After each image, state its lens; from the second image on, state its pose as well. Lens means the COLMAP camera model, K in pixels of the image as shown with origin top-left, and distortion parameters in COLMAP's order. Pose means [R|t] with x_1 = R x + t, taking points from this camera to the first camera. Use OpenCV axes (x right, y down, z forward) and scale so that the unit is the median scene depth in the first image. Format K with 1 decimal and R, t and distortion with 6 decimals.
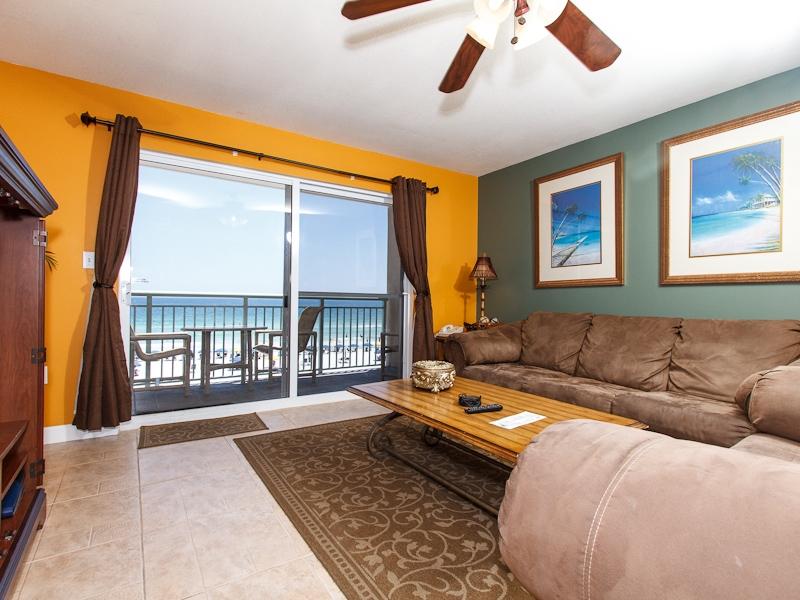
lens RADIAL K [[409.4, 0, 403.8], [0, 409.4, 300.7], [0, 0, 1]] dist [0.013298, -0.005202]
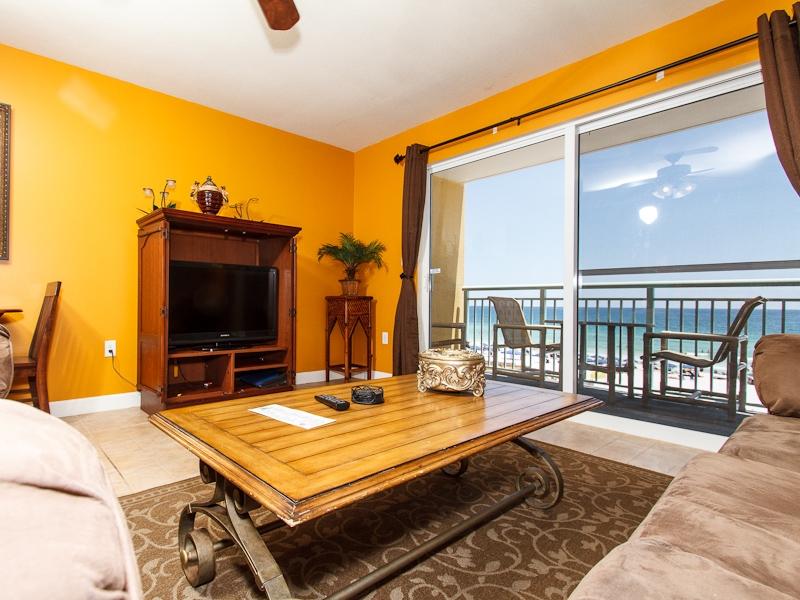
lens RADIAL K [[425.1, 0, 341.2], [0, 425.1, 301.0], [0, 0, 1]] dist [0.000304, 0.002552]
pose [[0.100166, -0.018828, -0.994793, 0.582051], [-0.009057, 0.999762, -0.019834, 0.068135], [0.994929, 0.010997, 0.099972, 0.596449]]
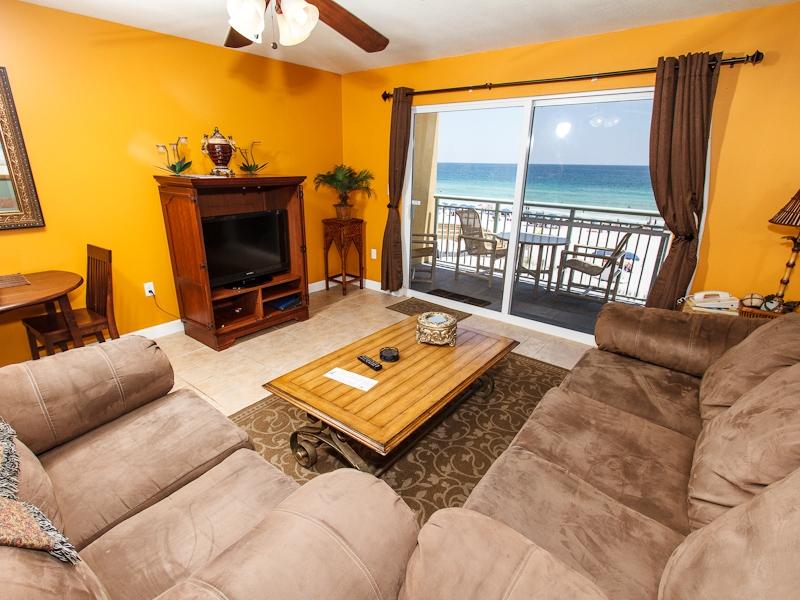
lens RADIAL K [[409.4, 0, 397.3], [0, 409.4, 301.9], [0, 0, 1]] dist [0.013298, -0.005202]
pose [[0.306636, 0.303268, -0.902221, 0.775267], [-0.016835, 0.949463, 0.313426, -0.171158], [0.951678, -0.080919, 0.296245, 0.469025]]
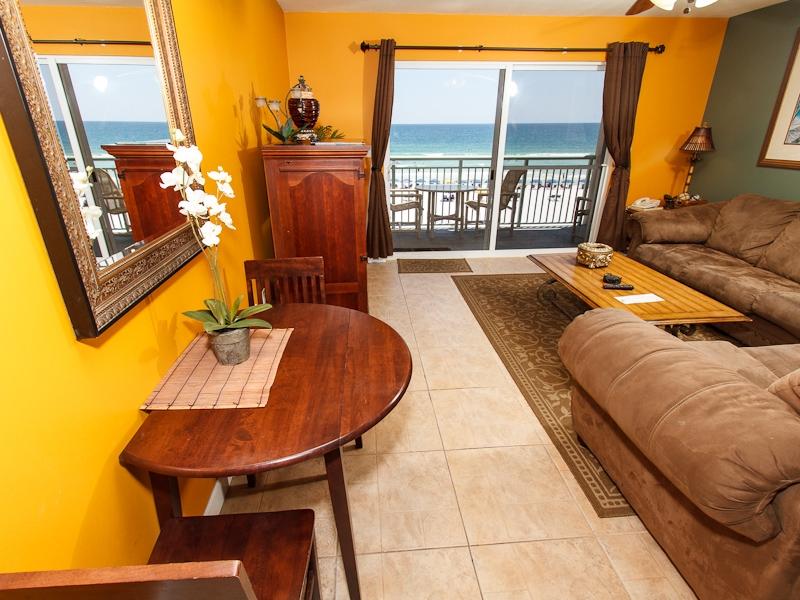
lens RADIAL K [[409.4, 0, 394.9], [0, 409.4, 301.5], [0, 0, 1]] dist [0.013298, -0.005202]
pose [[0.872641, 0.177998, -0.454768, 0.111355], [0.014887, 0.921083, 0.389082, -0.163477], [0.488135, -0.346299, 0.801125, -0.344594]]
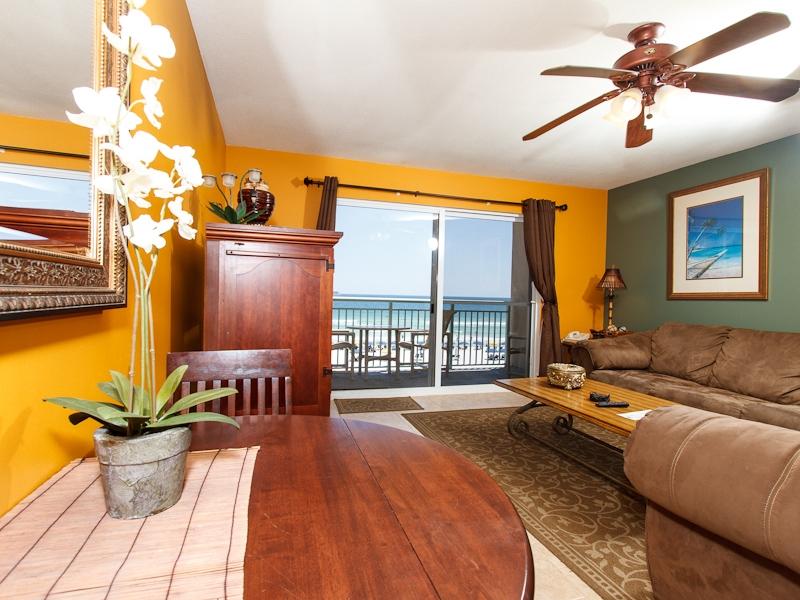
lens RADIAL K [[409.4, 0, 392.9], [0, 409.4, 302.8], [0, 0, 1]] dist [0.013298, -0.005202]
pose [[0.957437, 0.014331, -0.288285, -0.057626], [-0.010616, 0.999839, 0.014446, -0.038545], [0.288446, -0.010770, 0.957436, -0.255869]]
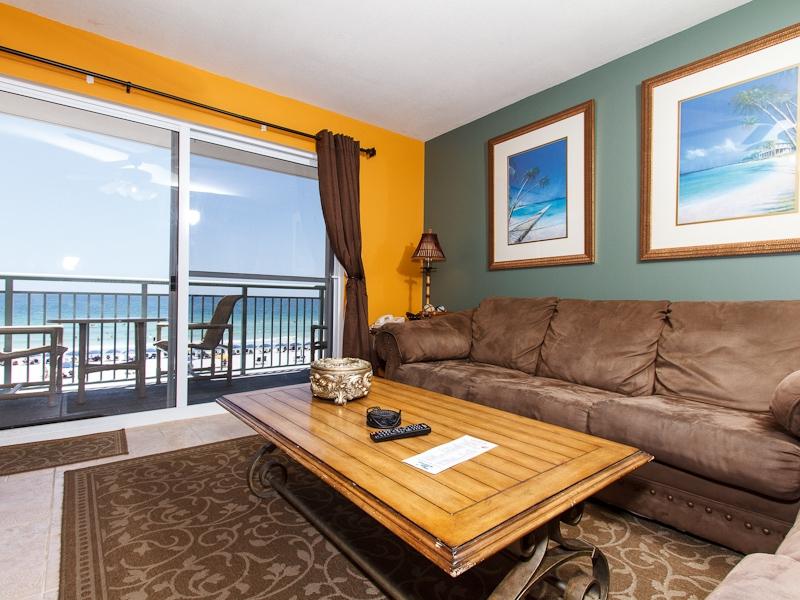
lens RADIAL K [[409.4, 0, 395.2], [0, 409.4, 301.9], [0, 0, 1]] dist [0.013298, -0.005202]
pose [[0.997059, 0.001843, 0.076614, 0.087065], [-0.002464, 0.999965, 0.008016, 0.036704], [-0.076596, -0.008182, 0.997029, 0.237409]]
